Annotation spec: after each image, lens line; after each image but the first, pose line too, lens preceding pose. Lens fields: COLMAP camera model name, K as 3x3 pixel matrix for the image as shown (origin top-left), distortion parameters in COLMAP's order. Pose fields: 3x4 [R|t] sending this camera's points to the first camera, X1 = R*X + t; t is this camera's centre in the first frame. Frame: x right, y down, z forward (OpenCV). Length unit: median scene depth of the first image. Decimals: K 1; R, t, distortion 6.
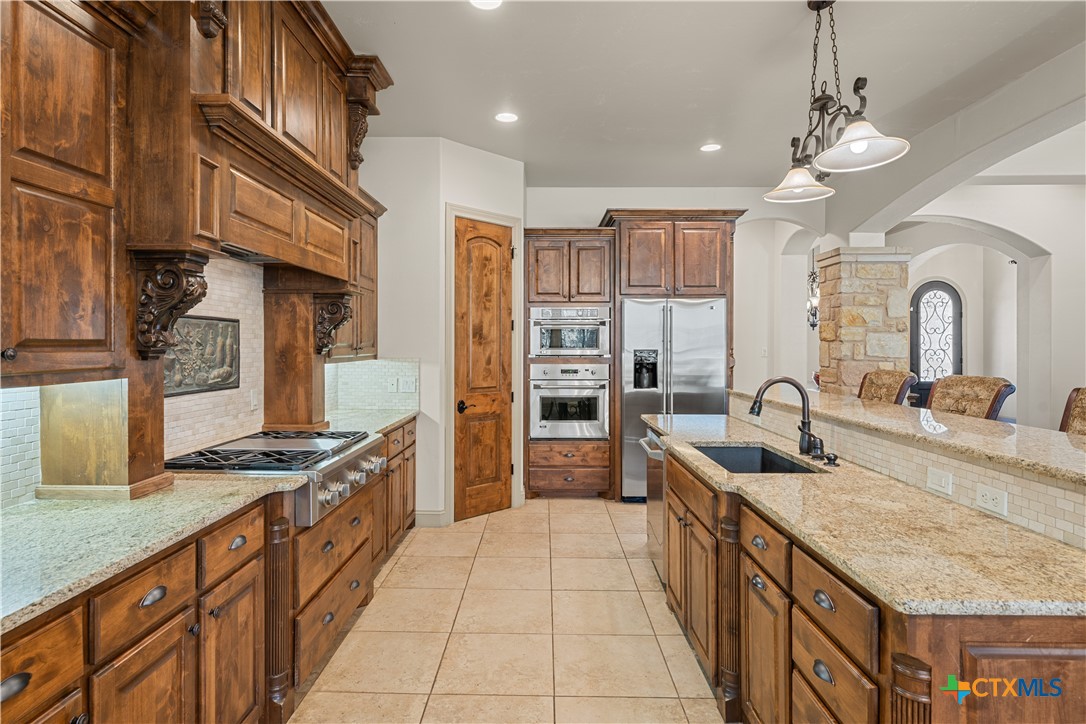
lens RADIAL K [[563.5, 0, 539.6], [0, 563.5, 349.0], [0, 0, 1]] dist [0.000640, 0.000045]
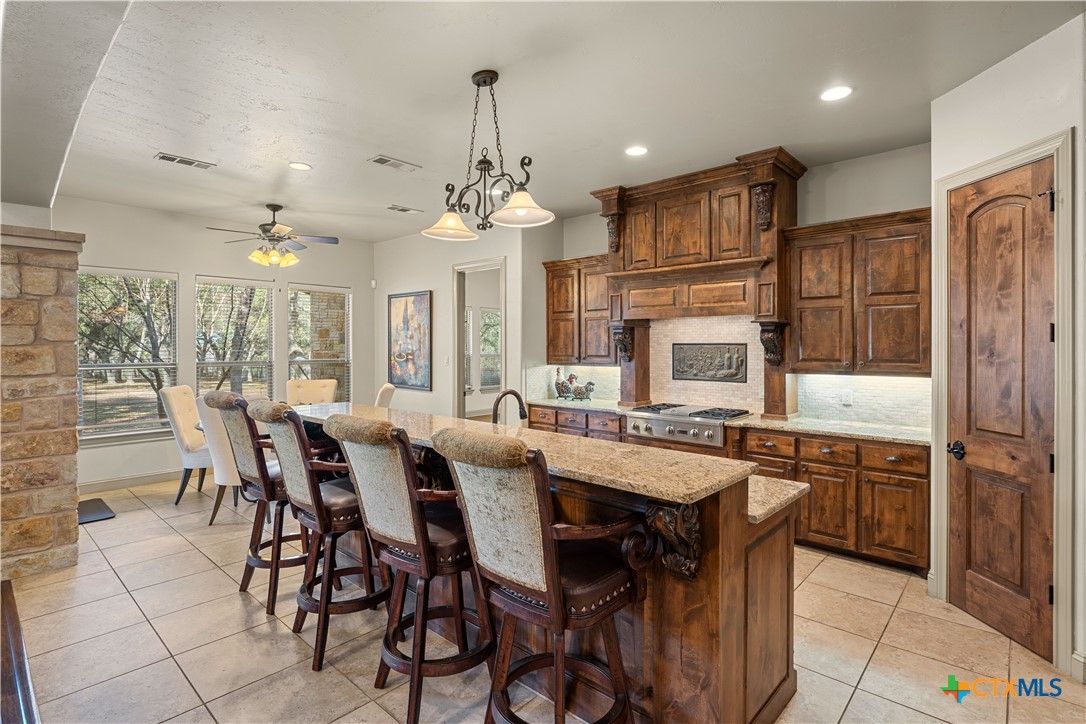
lens RADIAL K [[529.9, 0, 539.2], [0, 529.9, 344.2], [0, 0, 1]] dist [-0.000121, -0.000021]
pose [[-0.661428, -0.001950, -0.750006, 0.723531], [-0.004358, 0.999990, 0.001244, -0.031858], [0.749996, 0.004091, -0.661430, 1.045385]]
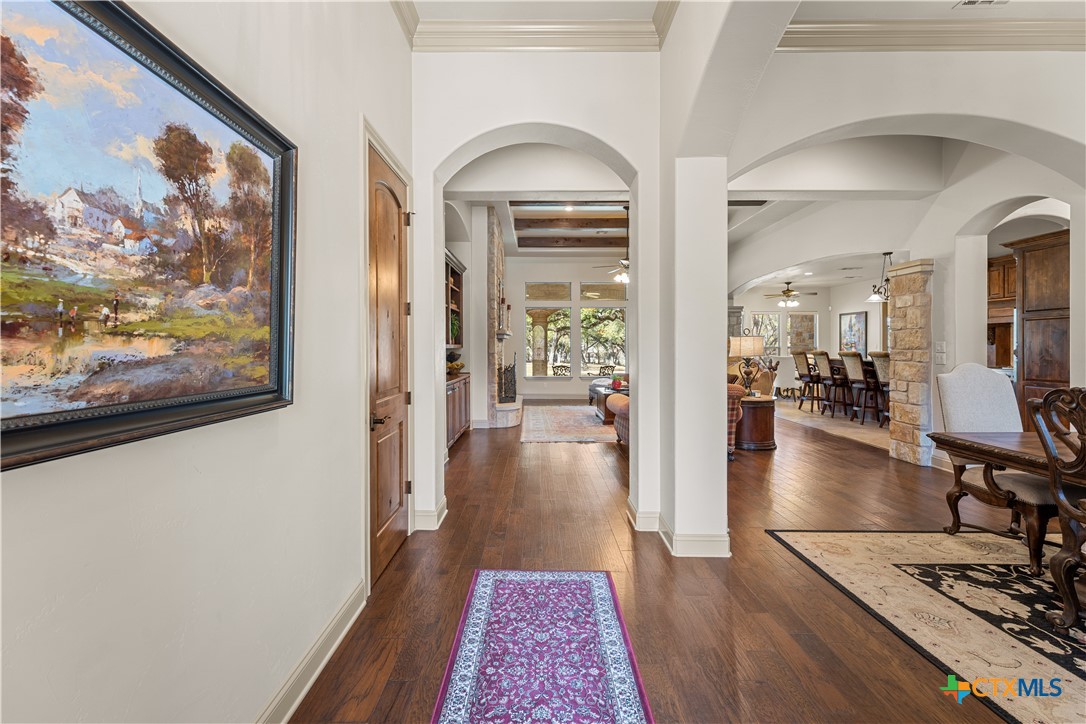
lens RADIAL K [[439.7, 0, 536.6], [0, 439.7, 346.2], [0, 0, 1]] dist [-0.000992, 0.000109]
pose [[-0.999974, 0.000855, -0.007214, 1.666449], [0.000823, 0.999990, 0.004406, 0.003506], [0.007218, 0.004400, -0.999964, 2.273665]]
